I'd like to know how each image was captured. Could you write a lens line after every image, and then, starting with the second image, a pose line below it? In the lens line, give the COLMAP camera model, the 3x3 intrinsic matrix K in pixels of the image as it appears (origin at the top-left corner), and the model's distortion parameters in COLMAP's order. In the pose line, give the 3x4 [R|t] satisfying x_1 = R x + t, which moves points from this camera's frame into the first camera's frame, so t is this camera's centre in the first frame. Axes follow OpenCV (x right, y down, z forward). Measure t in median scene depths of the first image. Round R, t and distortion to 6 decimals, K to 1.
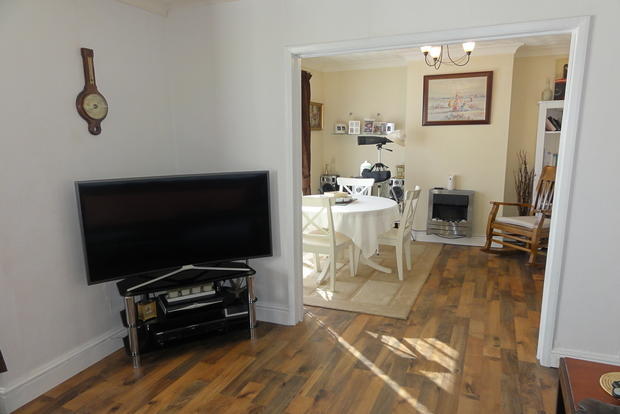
lens RADIAL K [[425.9, 0, 306.1], [0, 425.9, 205.0], [0, 0, 1]] dist [0.000991, 0.005878]
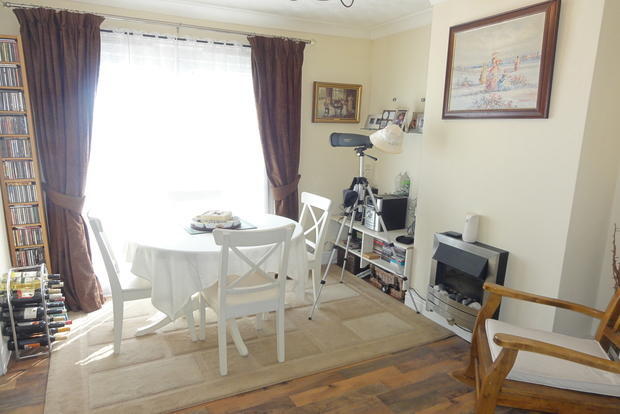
lens RADIAL K [[425.9, 0, 310.4], [0, 425.9, 212.4], [0, 0, 1]] dist [0.000991, 0.005878]
pose [[0.774638, 0.152639, -0.613708, 0.515550], [-0.129648, 0.988153, 0.082124, -0.091158], [0.618973, 0.015950, 0.785250, 0.468875]]
